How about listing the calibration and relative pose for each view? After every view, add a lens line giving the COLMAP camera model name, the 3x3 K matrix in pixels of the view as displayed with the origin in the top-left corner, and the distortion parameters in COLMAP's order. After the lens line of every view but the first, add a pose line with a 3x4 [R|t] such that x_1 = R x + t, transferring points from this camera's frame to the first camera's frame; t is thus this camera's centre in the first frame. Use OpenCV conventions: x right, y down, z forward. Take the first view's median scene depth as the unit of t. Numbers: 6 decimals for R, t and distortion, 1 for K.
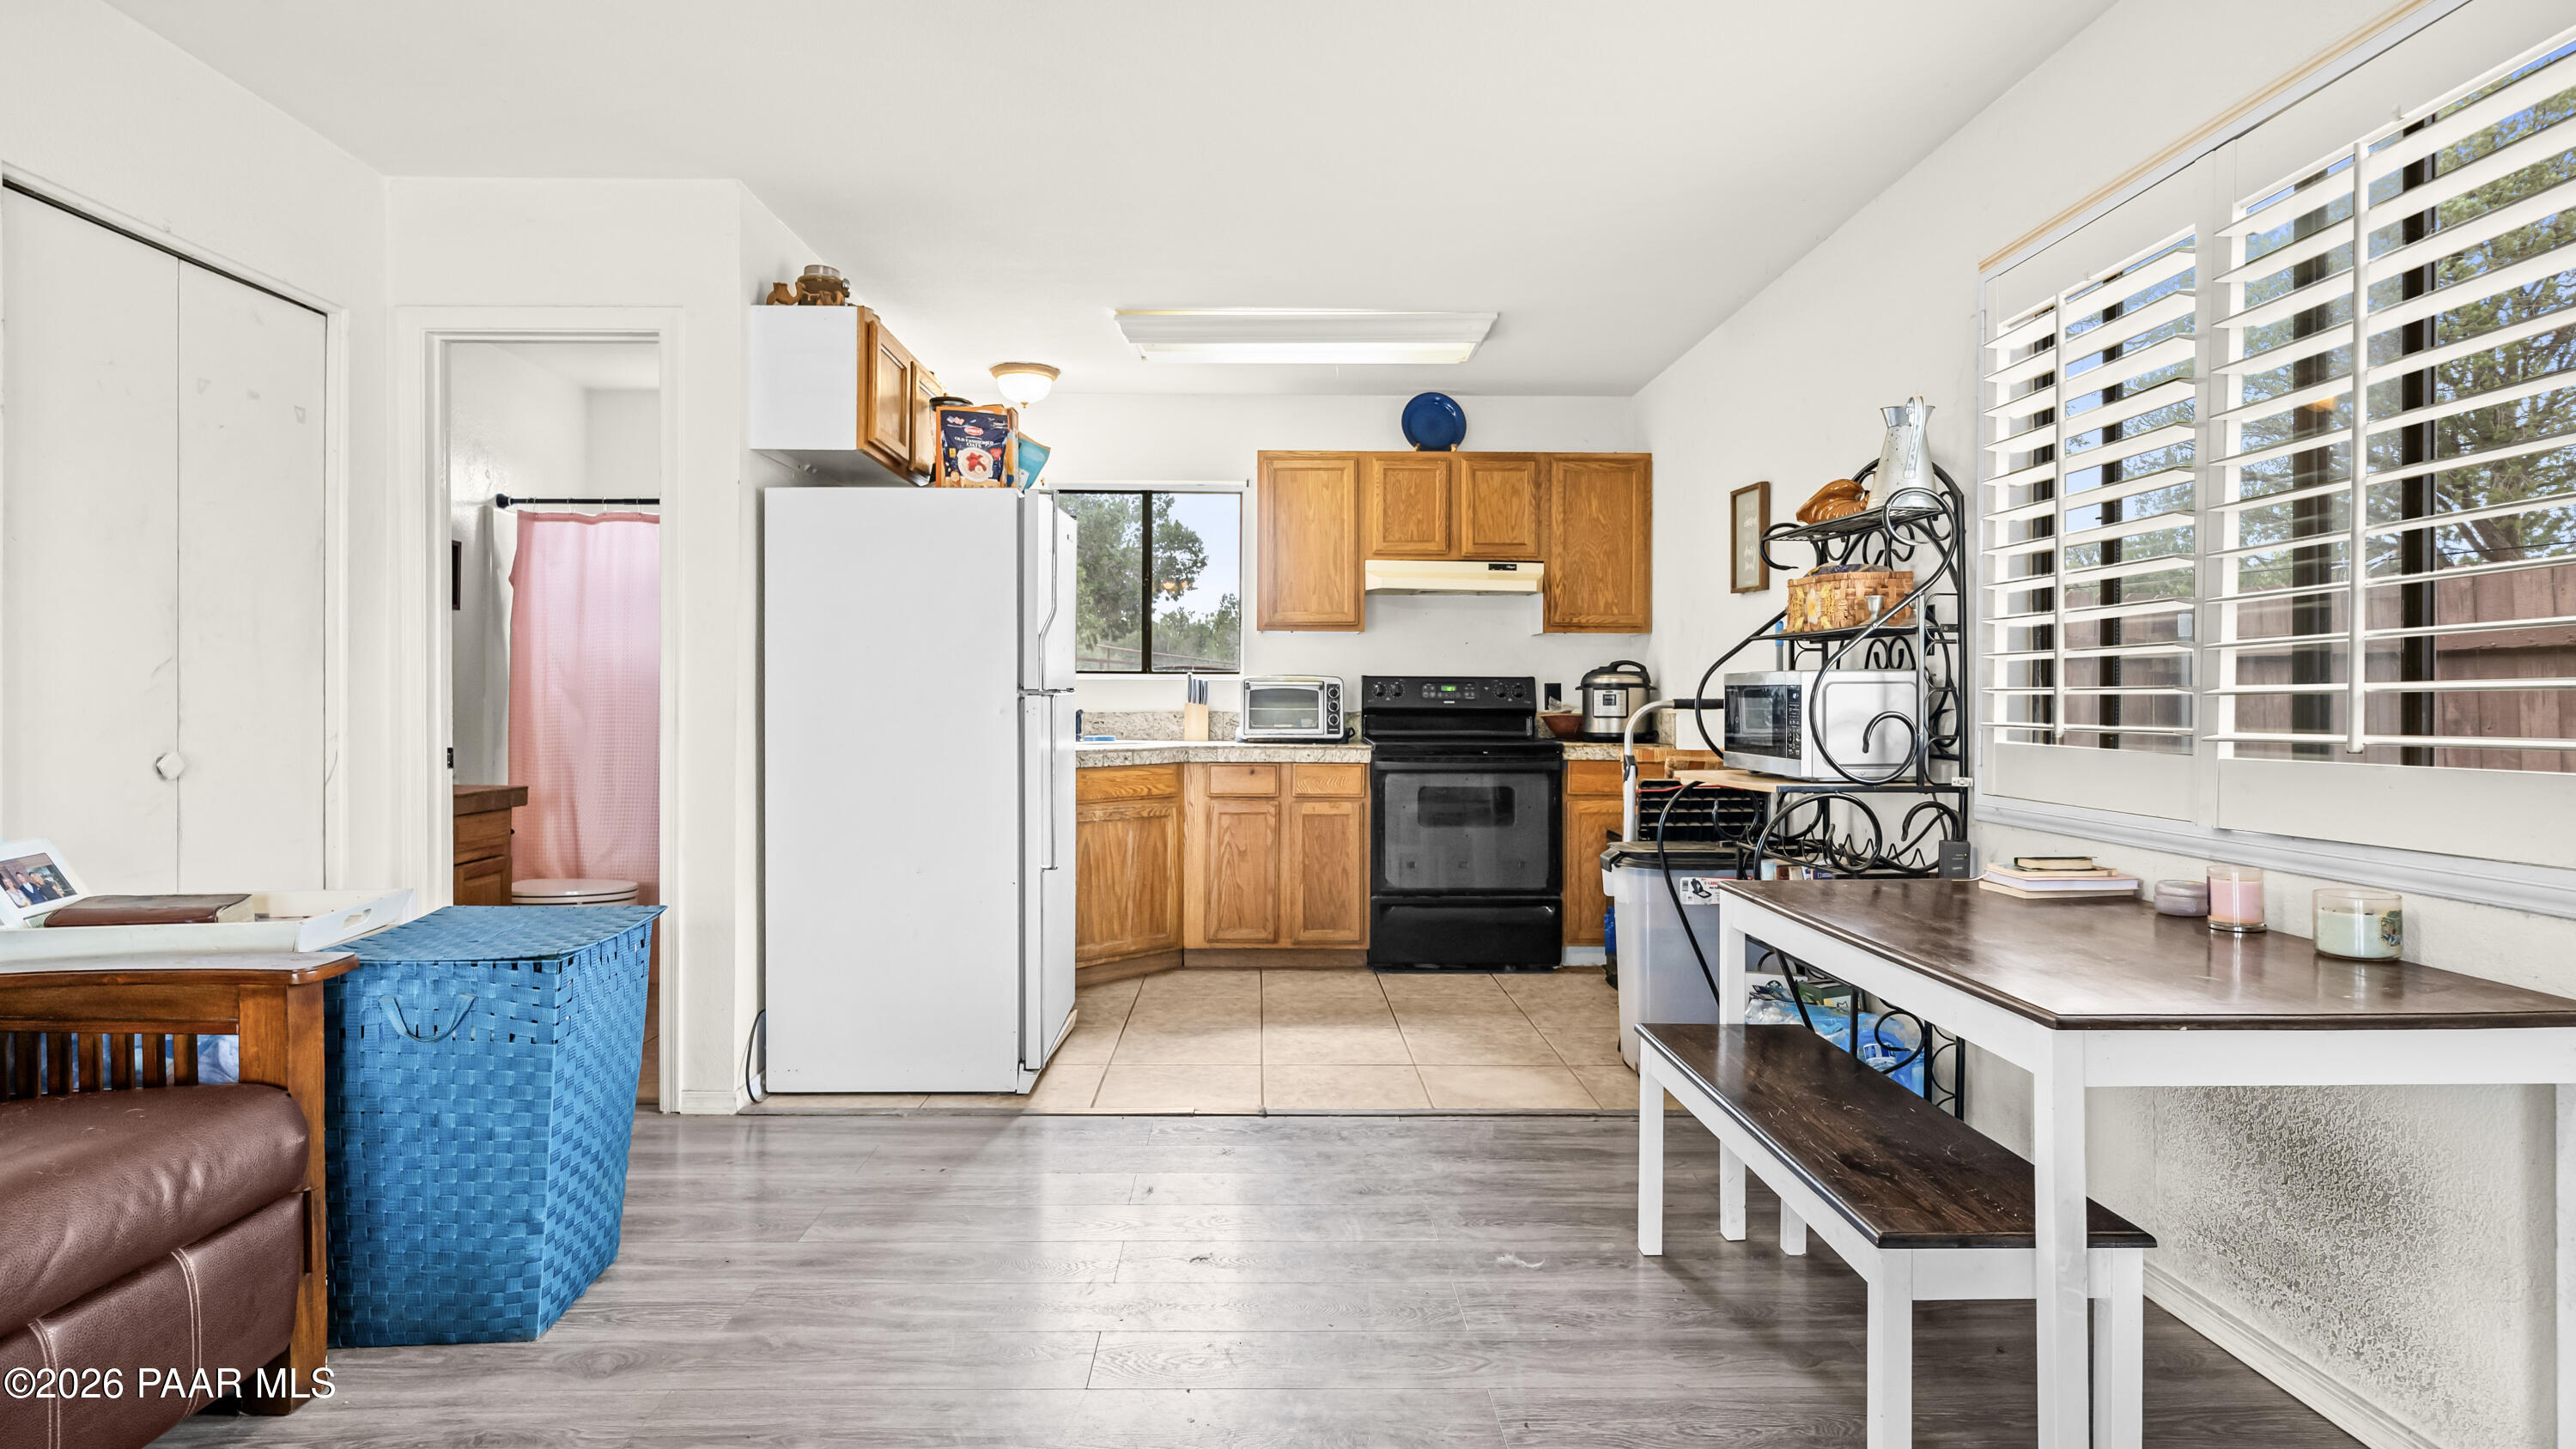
lens RADIAL K [[1354.7, 0, 1291.0], [0, 1354.7, 710.8], [0, 0, 1]] dist [0.001598, -0.000153]
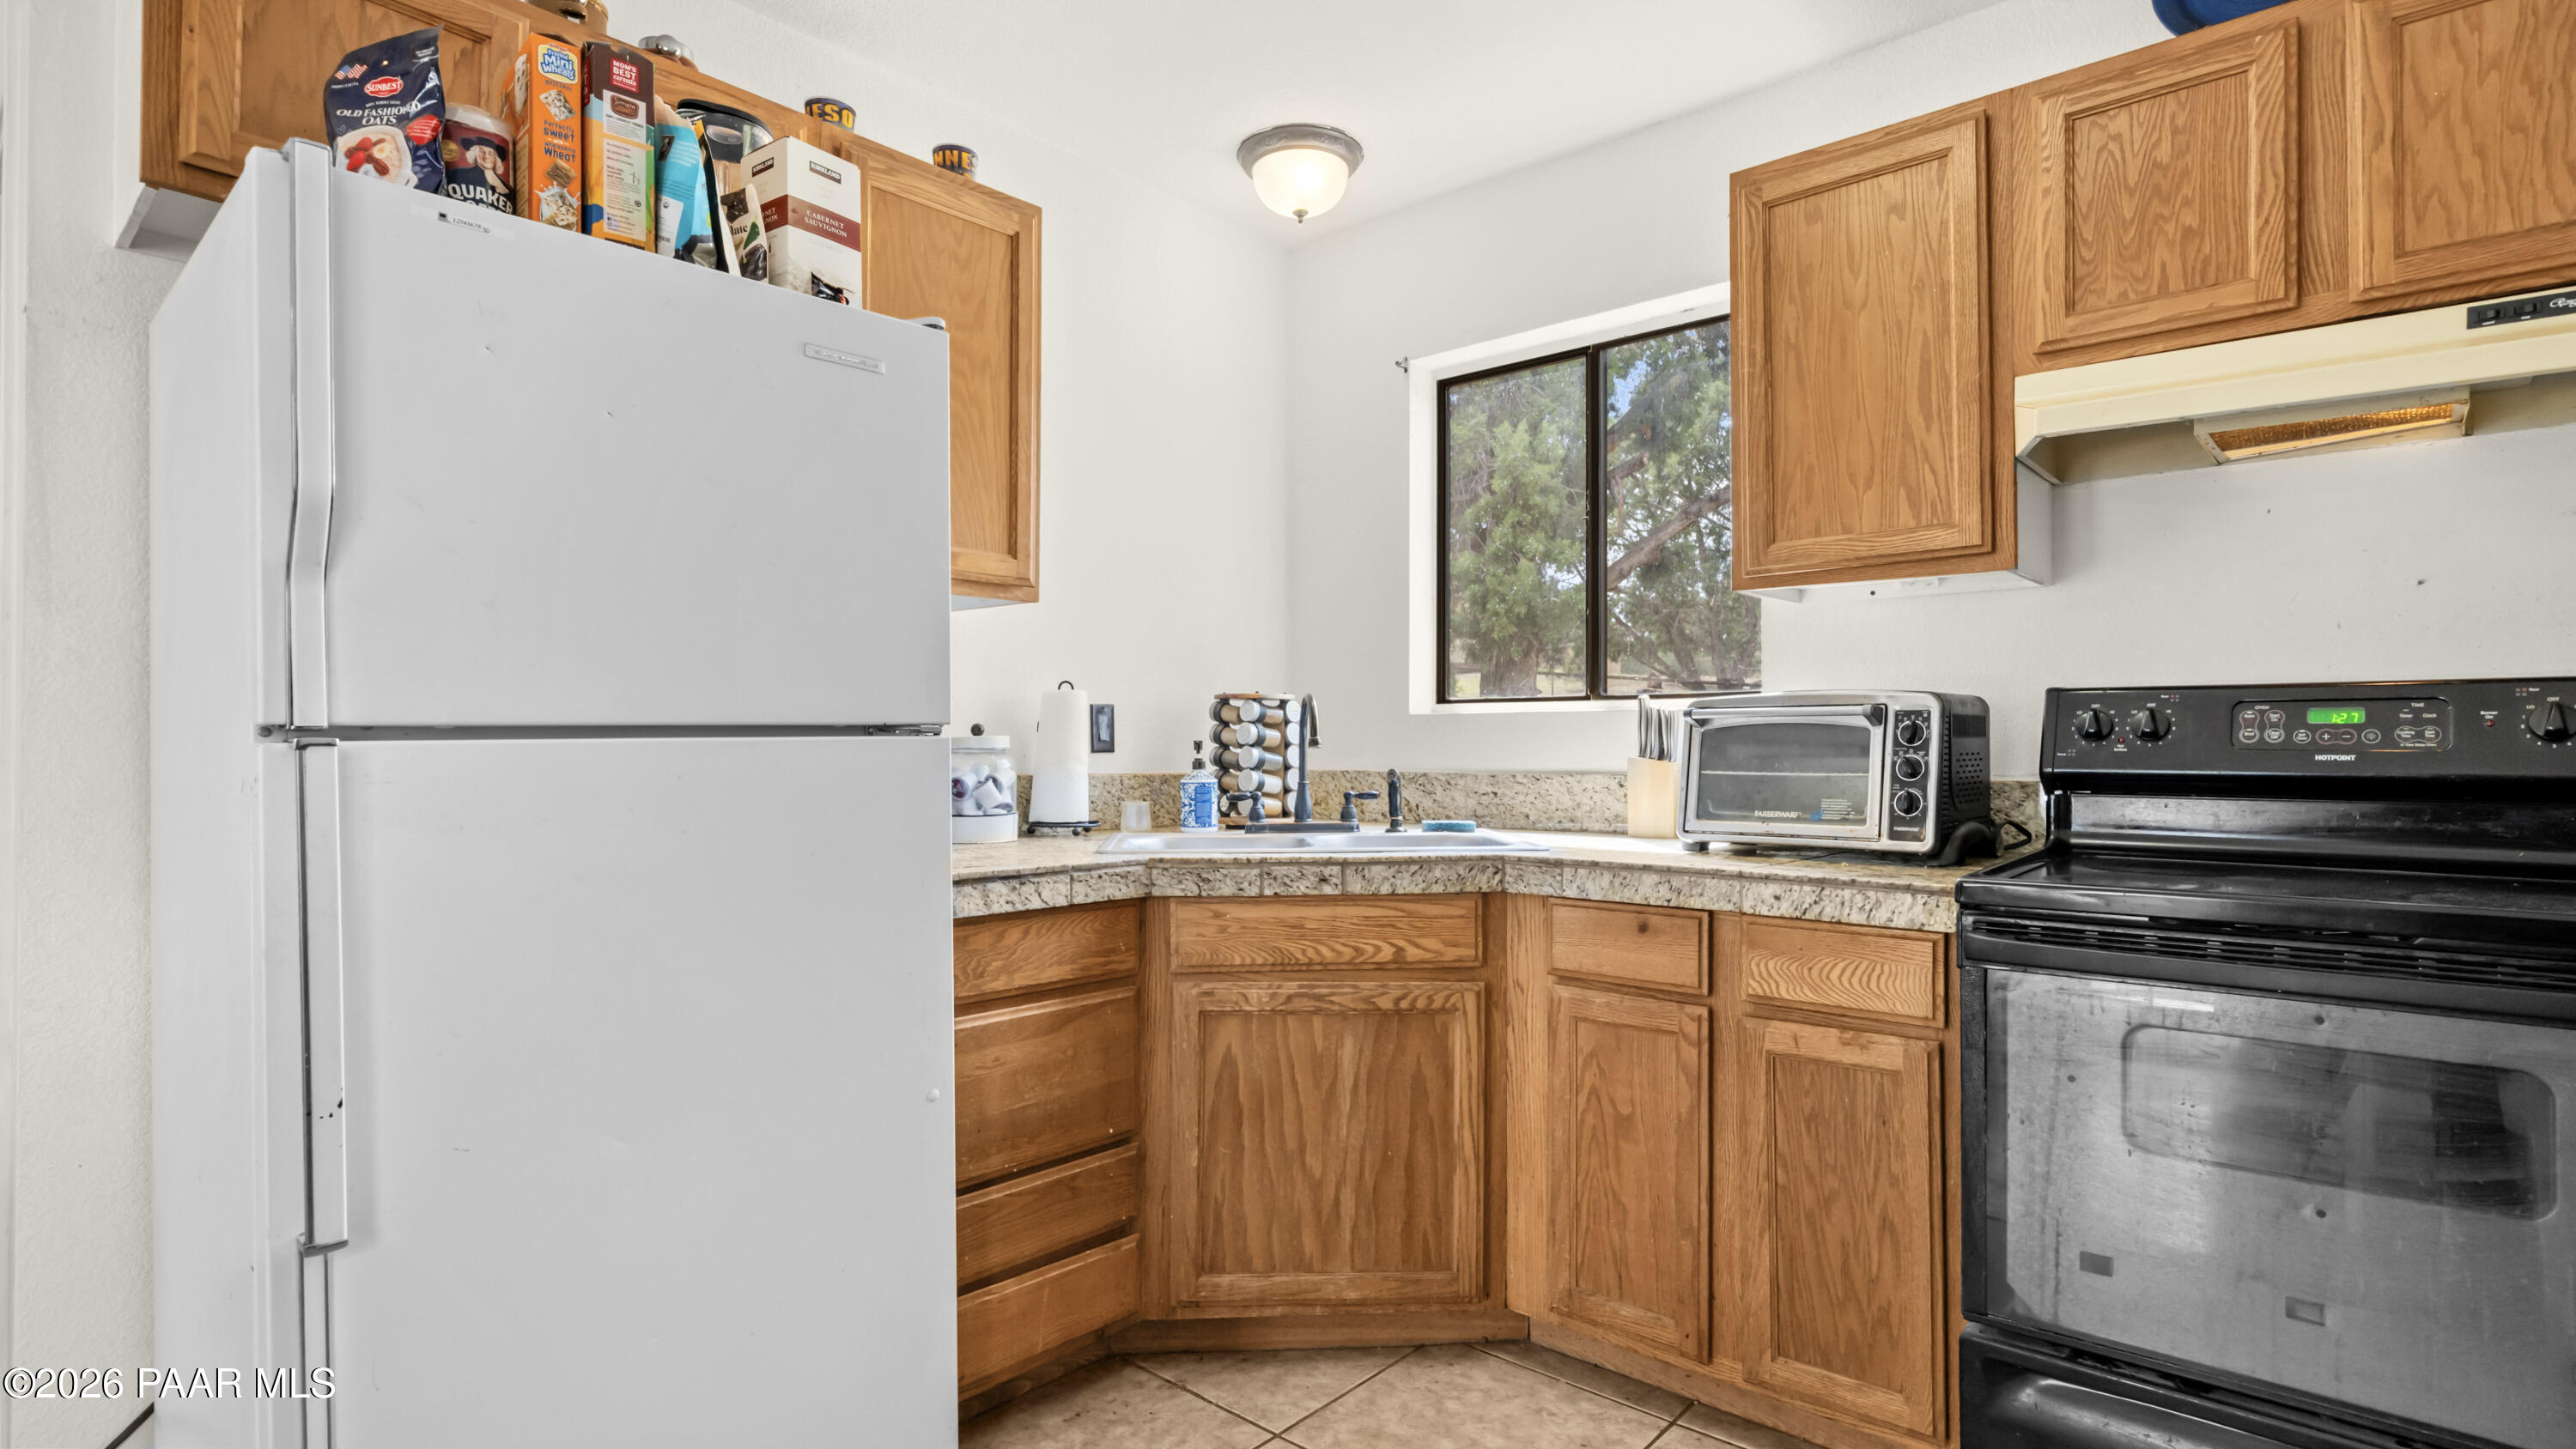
lens RADIAL K [[1238.8, 0, 1282.1], [0, 1238.8, 747.7], [0, 0, 1]] dist [-0.005923, -0.000585]
pose [[0.733050, -0.005716, -0.680151, 0.146126], [-0.001341, 0.999951, -0.009849, -0.005610], [0.680174, 0.008132, 0.733006, 0.647993]]
